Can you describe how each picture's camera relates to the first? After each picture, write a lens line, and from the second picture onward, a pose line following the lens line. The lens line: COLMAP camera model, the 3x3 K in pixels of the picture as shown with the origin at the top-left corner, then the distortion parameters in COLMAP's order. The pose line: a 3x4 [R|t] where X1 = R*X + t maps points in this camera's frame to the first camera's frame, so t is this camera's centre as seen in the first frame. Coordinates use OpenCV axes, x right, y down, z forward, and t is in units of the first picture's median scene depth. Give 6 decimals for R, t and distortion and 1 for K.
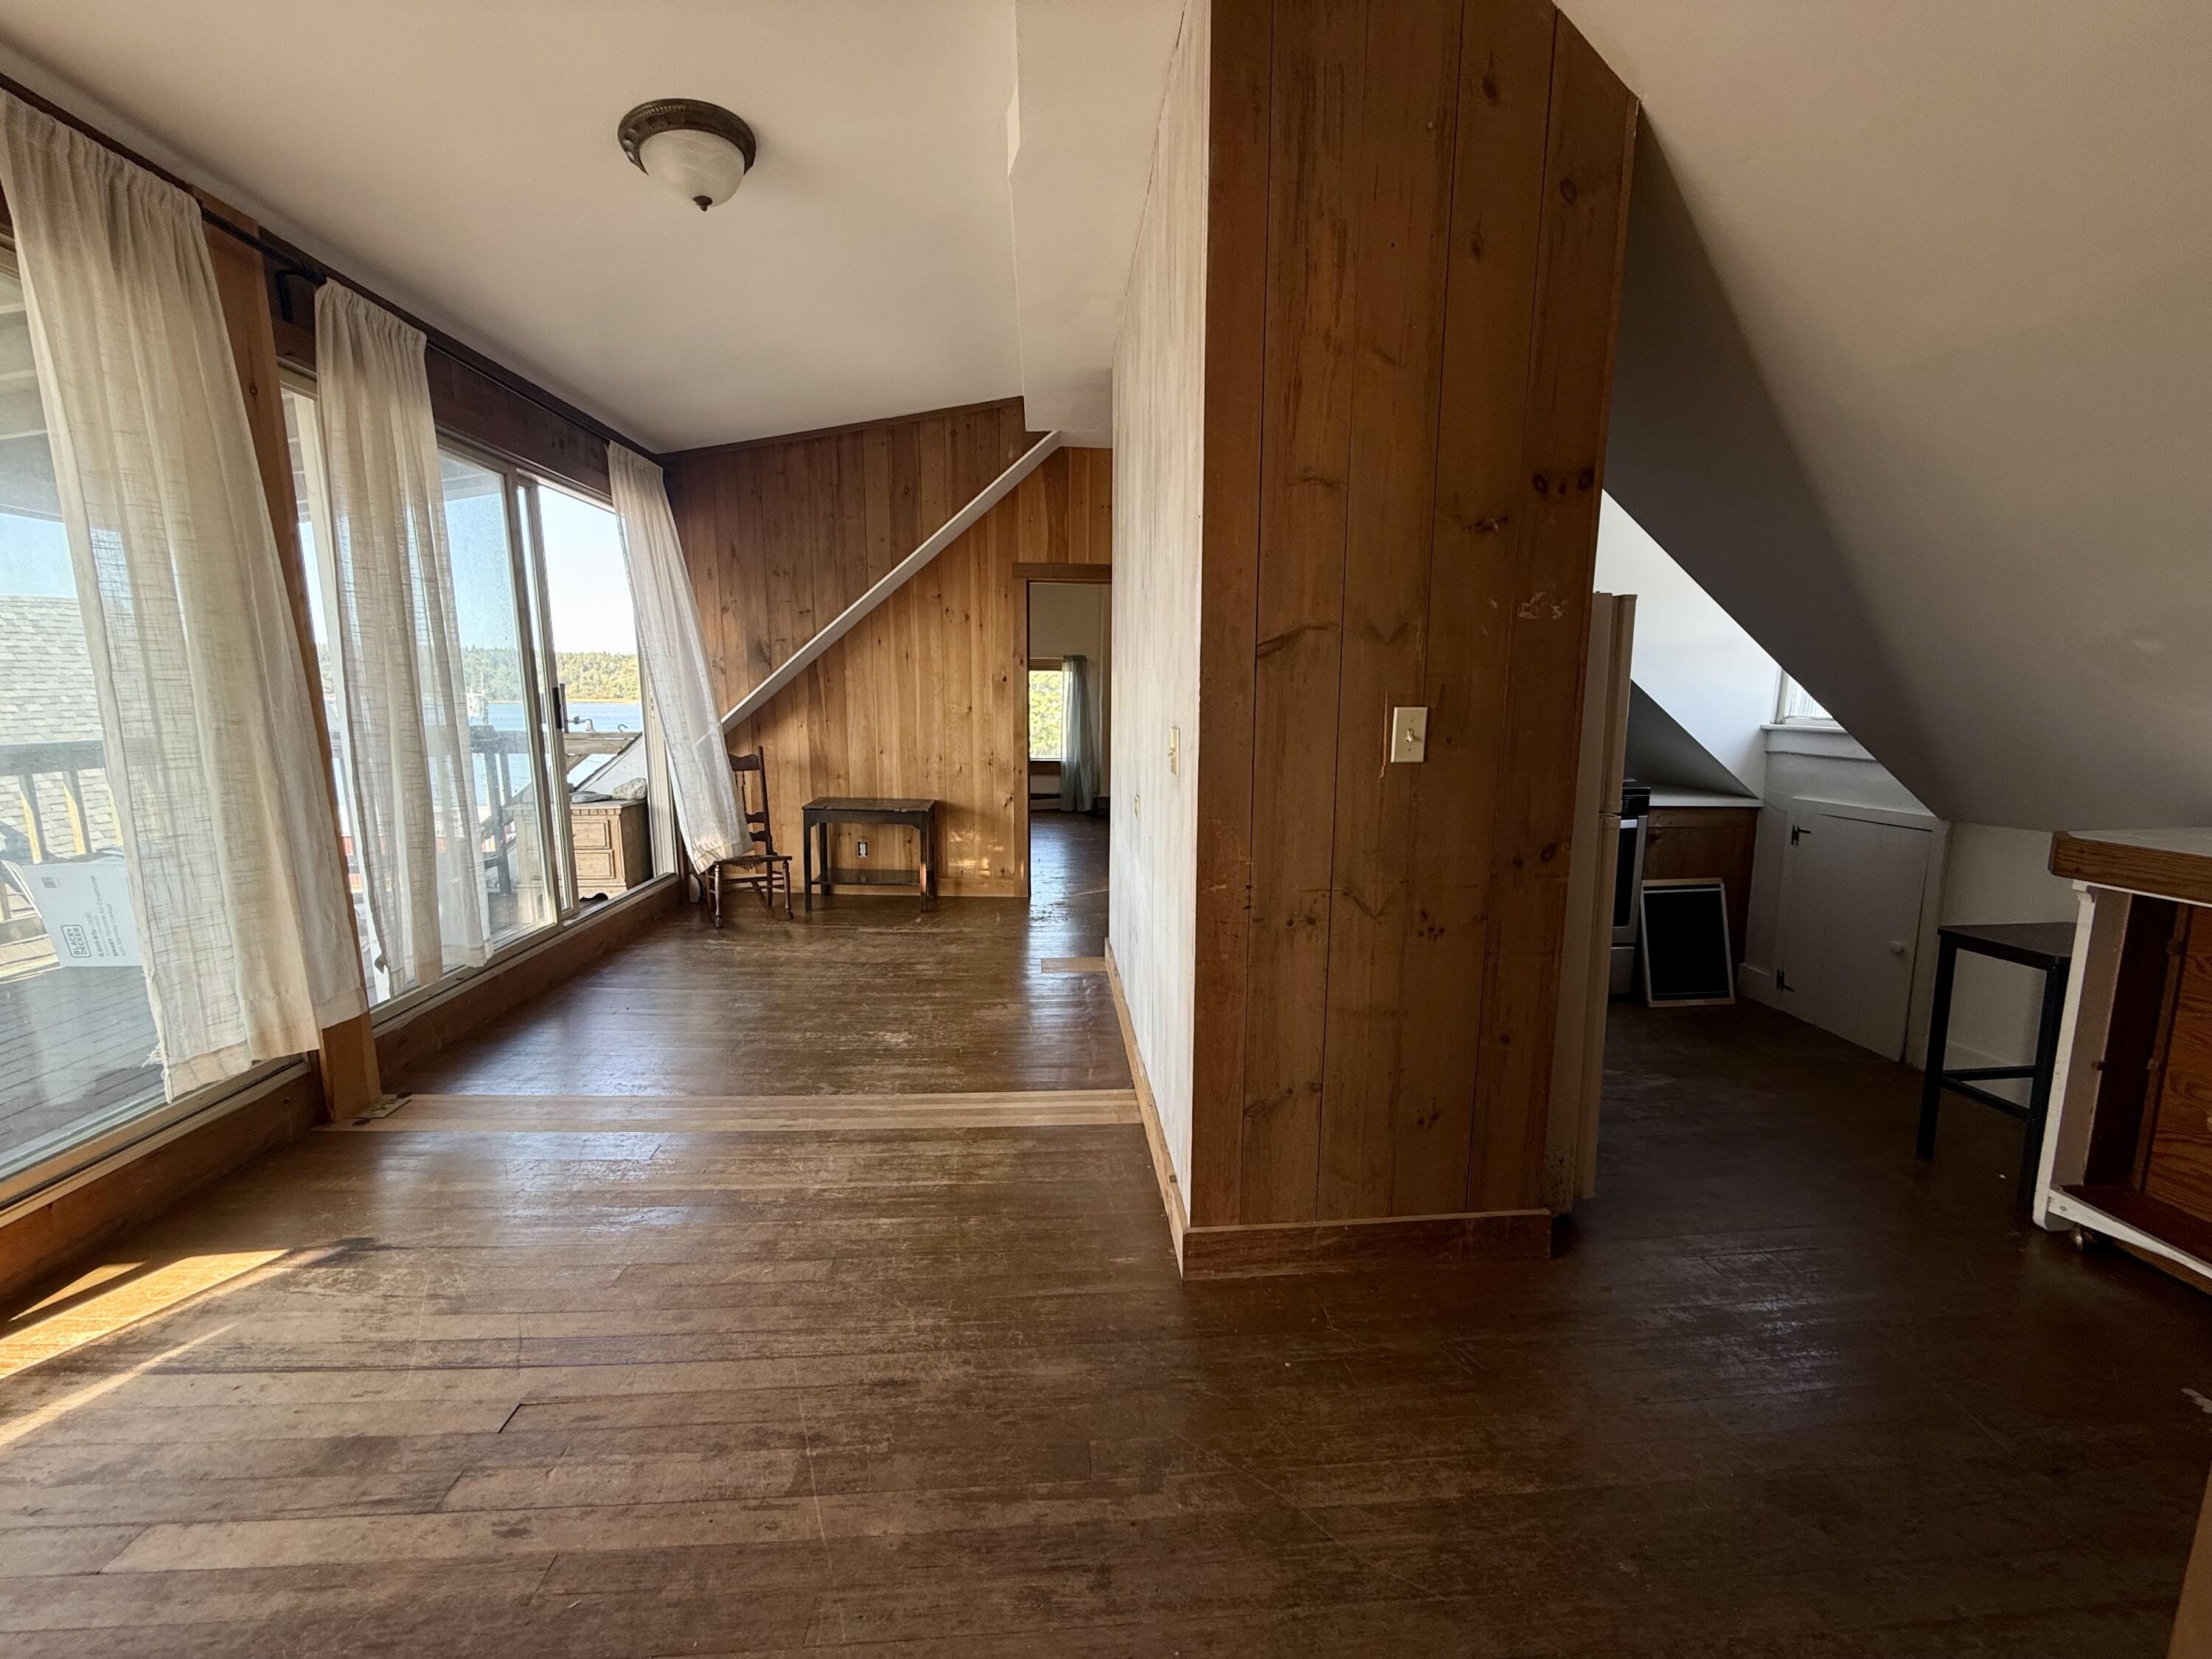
lens RADIAL K [[876.2, 0, 1101.5], [0, 876.2, 831.3], [0, 0, 1]] dist [-0.002782, -0.000354]
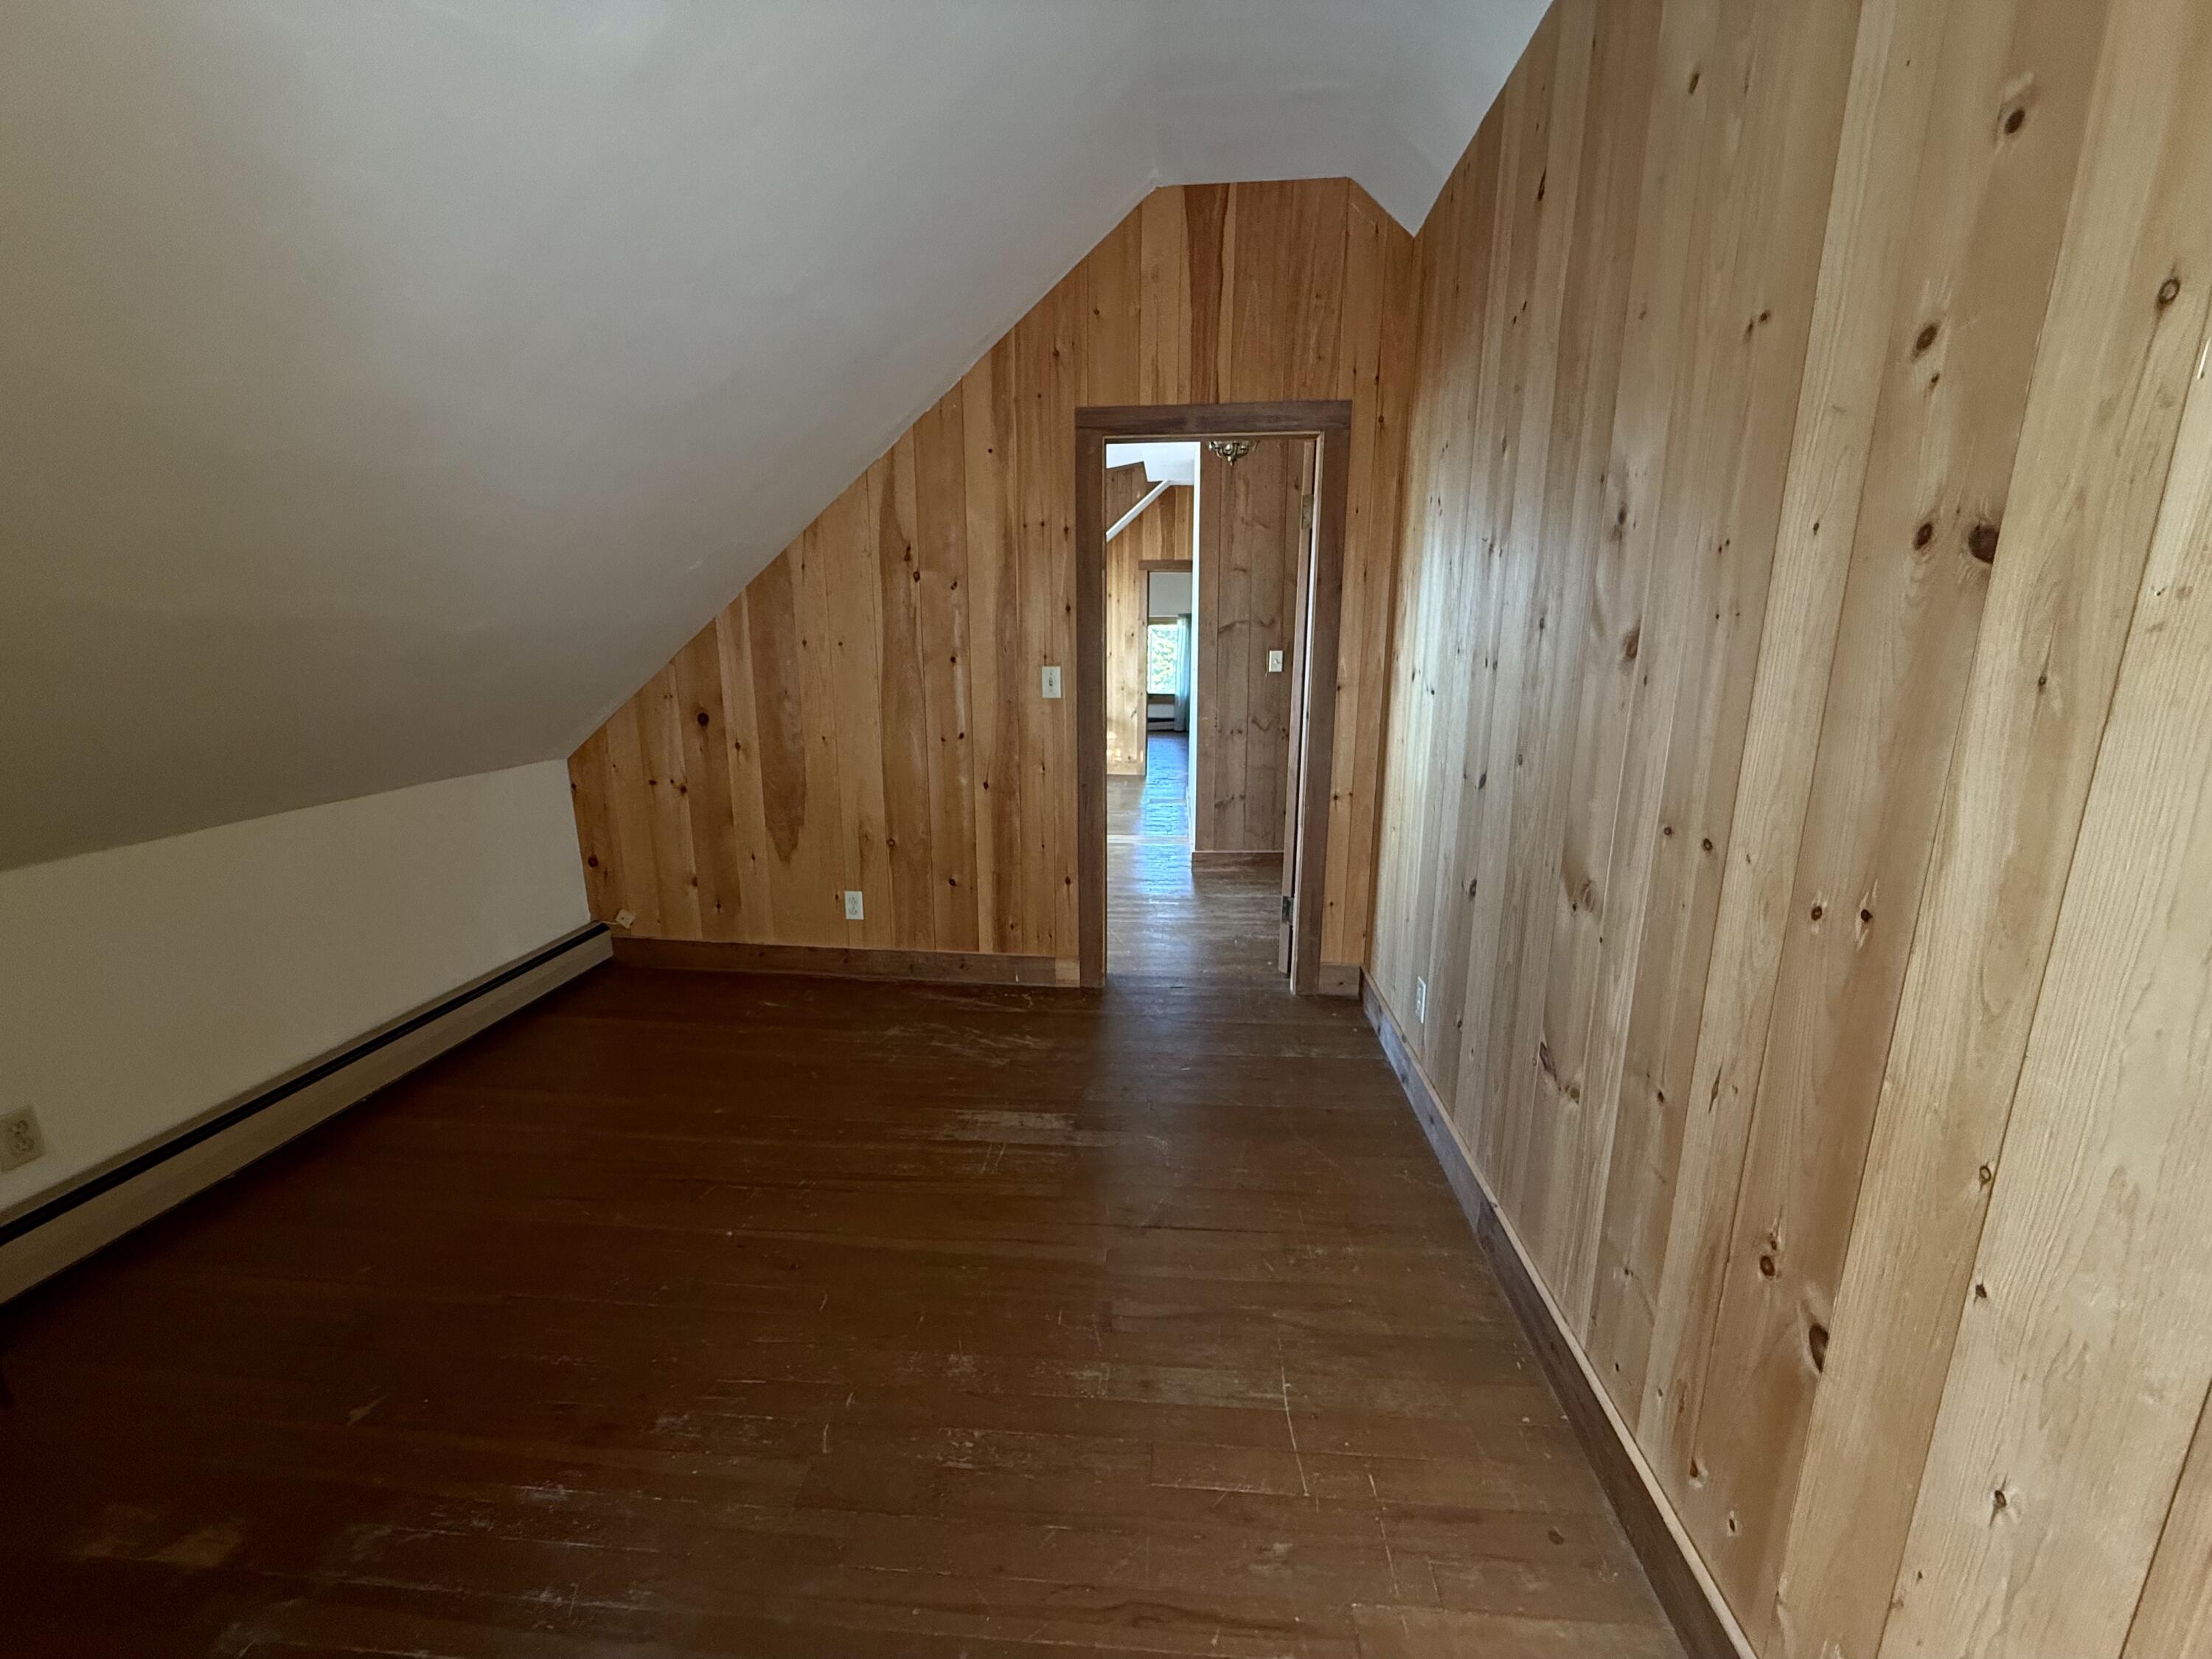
lens RADIAL K [[876.2, 0, 1104.3], [0, 876.2, 836.4], [0, 0, 1]] dist [-0.002782, -0.000354]
pose [[0.989193, 0.024455, -0.144568, 0.158997], [-0.015028, 0.997710, 0.065946, 0.178325], [0.145850, -0.063061, 0.987295, -1.228892]]
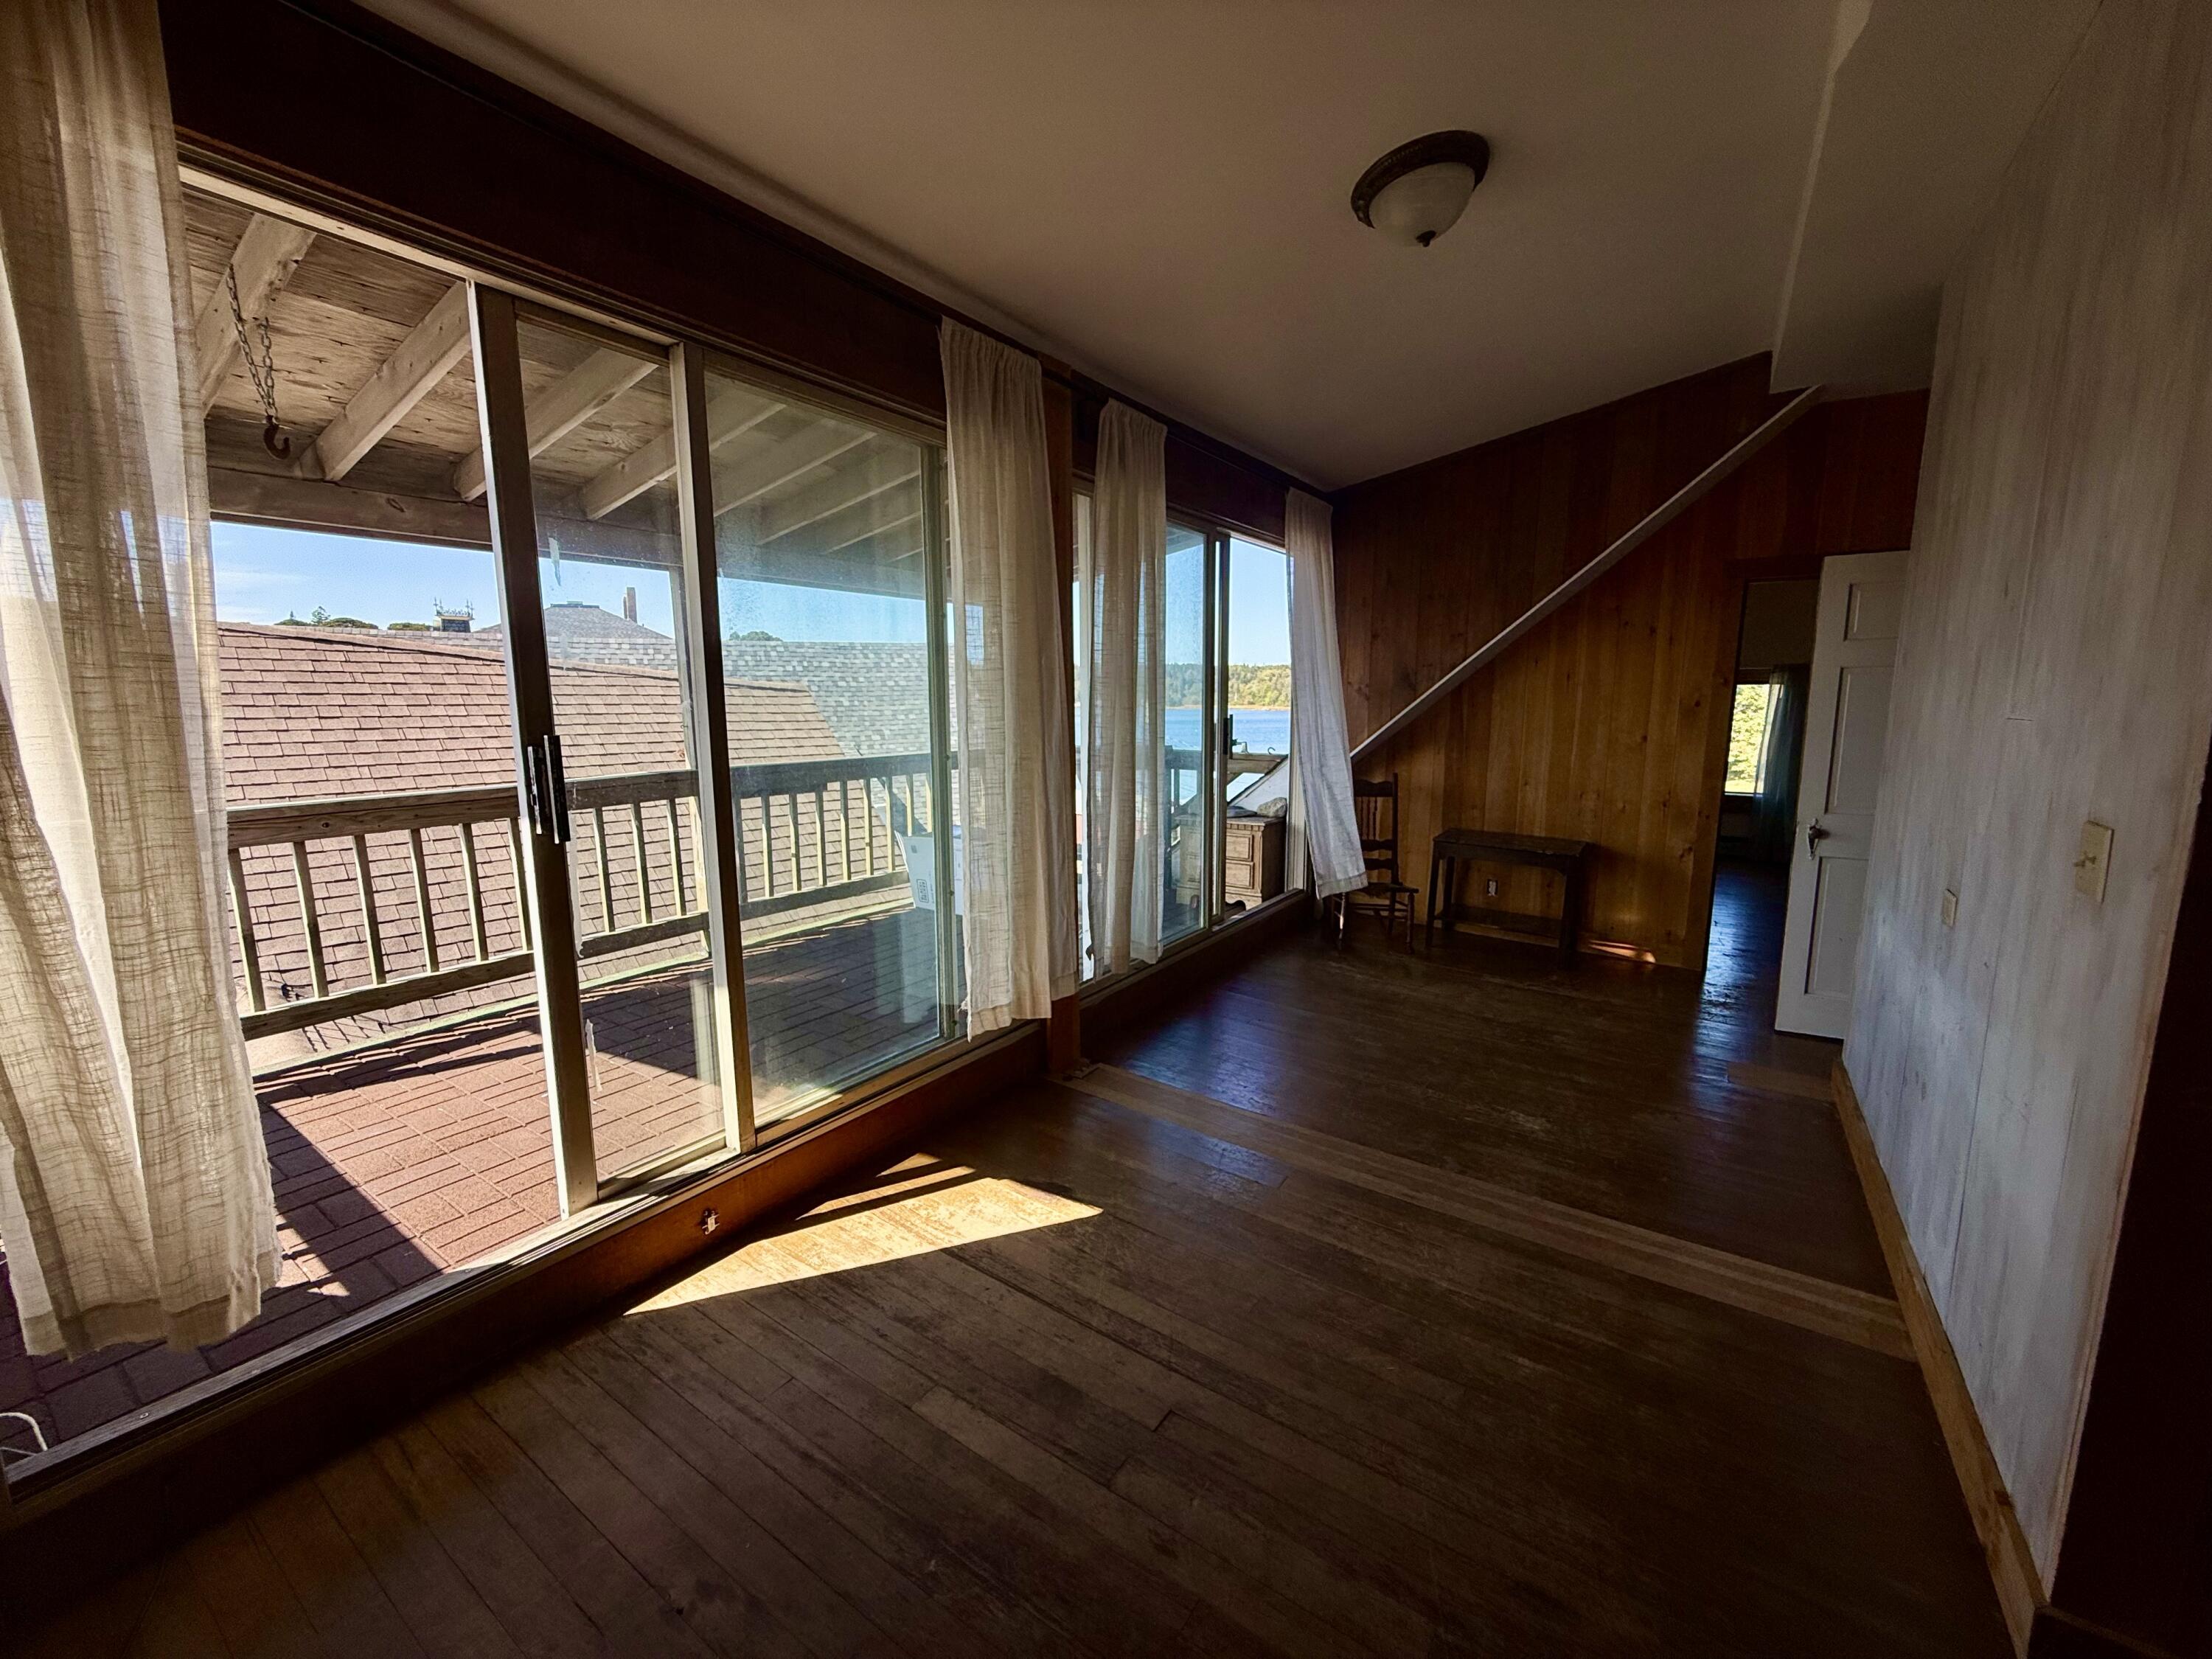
lens RADIAL K [[876.2, 0, 1098.1], [0, 876.2, 830.2], [0, 0, 1]] dist [-0.002782, -0.000354]
pose [[0.783503, 0.087292, -0.615226, -0.076008], [-0.092695, 0.995425, 0.023188, -0.047696], [0.614435, 0.038860, 0.788010, 0.033419]]
